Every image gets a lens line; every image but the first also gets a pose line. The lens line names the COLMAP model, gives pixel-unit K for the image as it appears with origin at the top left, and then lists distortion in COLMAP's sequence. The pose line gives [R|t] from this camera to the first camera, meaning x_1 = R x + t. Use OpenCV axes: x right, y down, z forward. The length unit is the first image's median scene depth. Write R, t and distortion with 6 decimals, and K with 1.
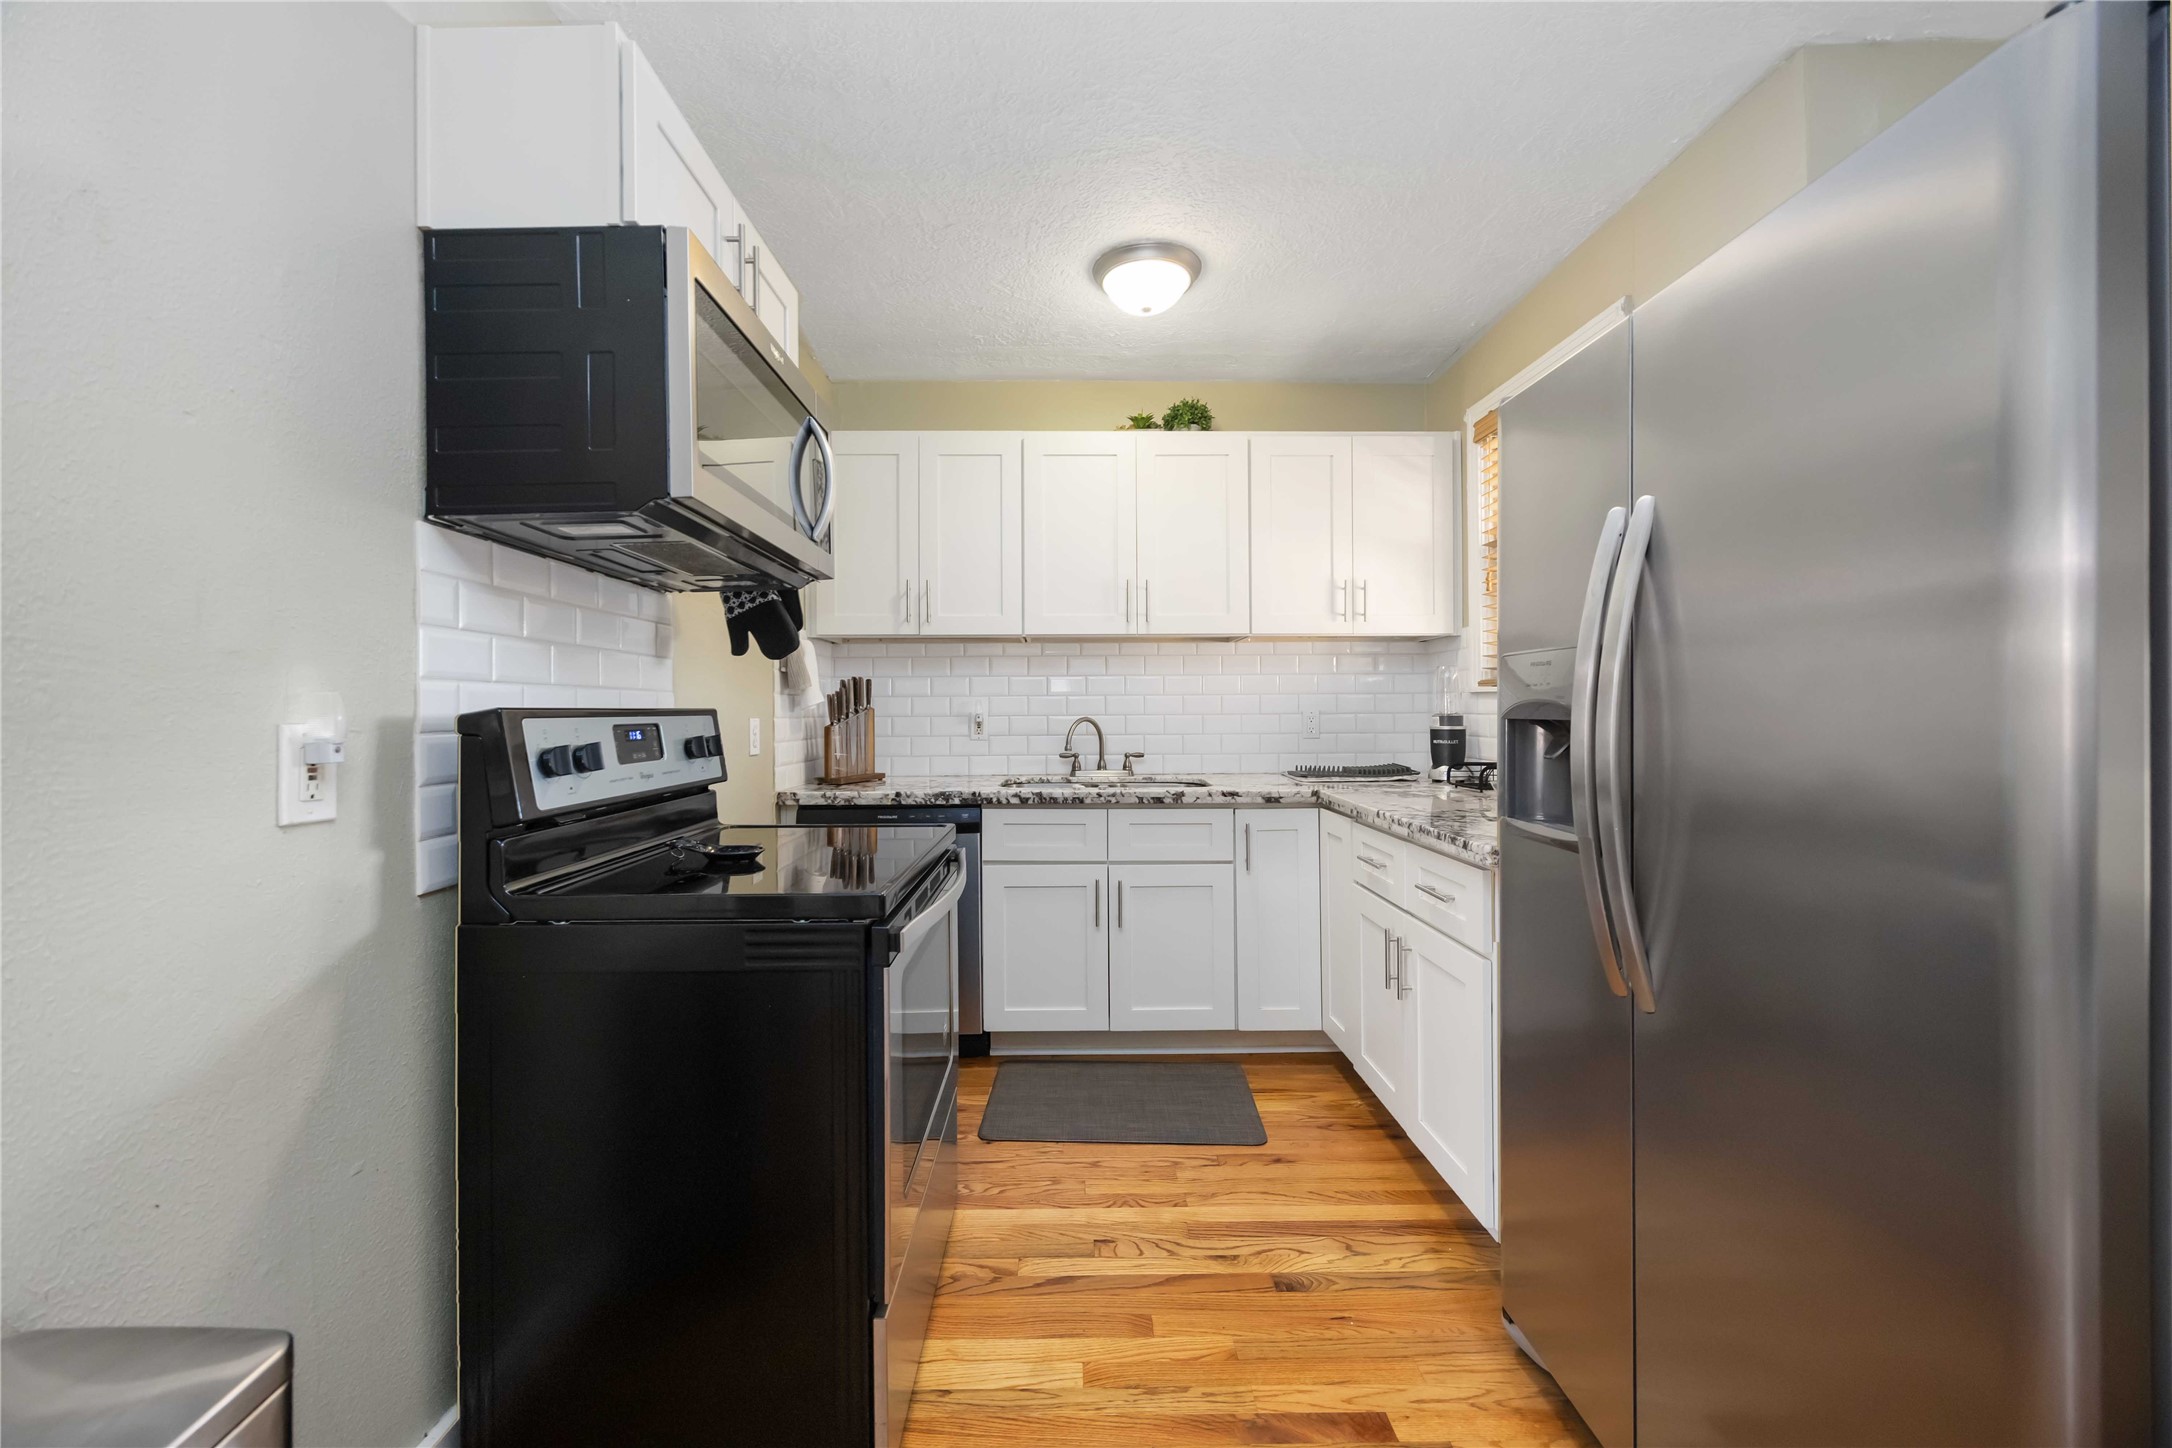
lens RADIAL K [[833.6, 0, 1084.5], [0, 833.6, 704.9], [0, 0, 1]] dist [0.015715, -0.000006]
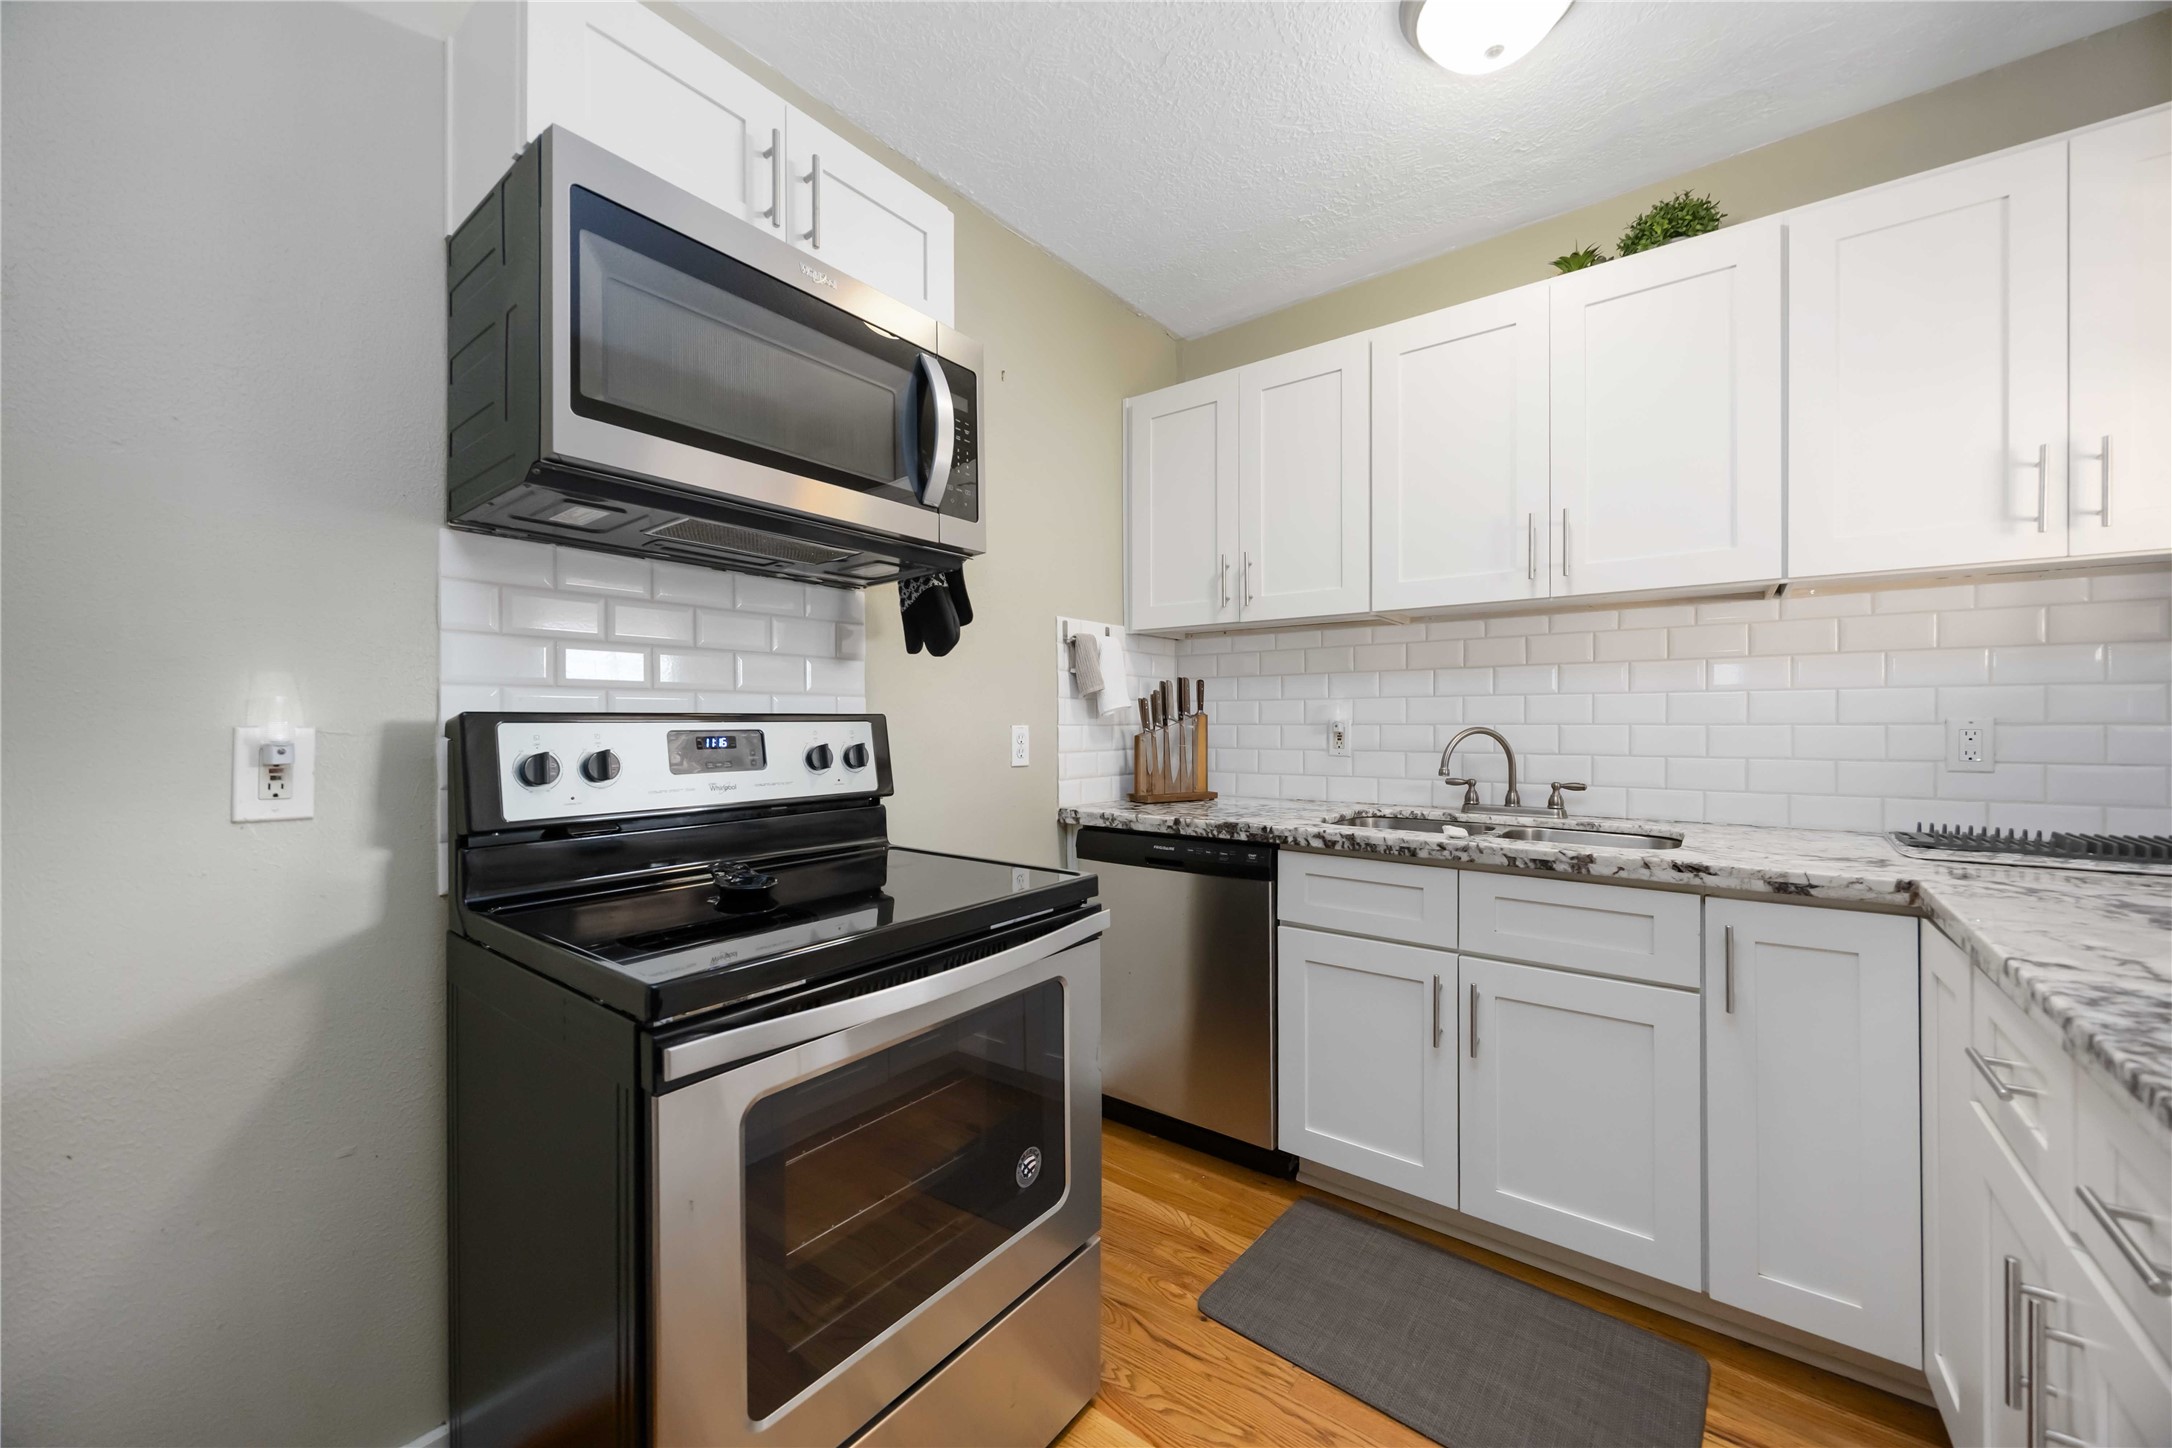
lens RADIAL K [[827.8, 0, 1086.0], [0, 827.8, 724.0], [0, 0, 1]] dist [-0.002744, -0.000013]
pose [[0.780637, 0.006243, -0.624953, 0.204873], [0.002453, 0.999912, 0.013054, 0.003031], [0.624980, -0.011723, 0.780553, 0.325220]]
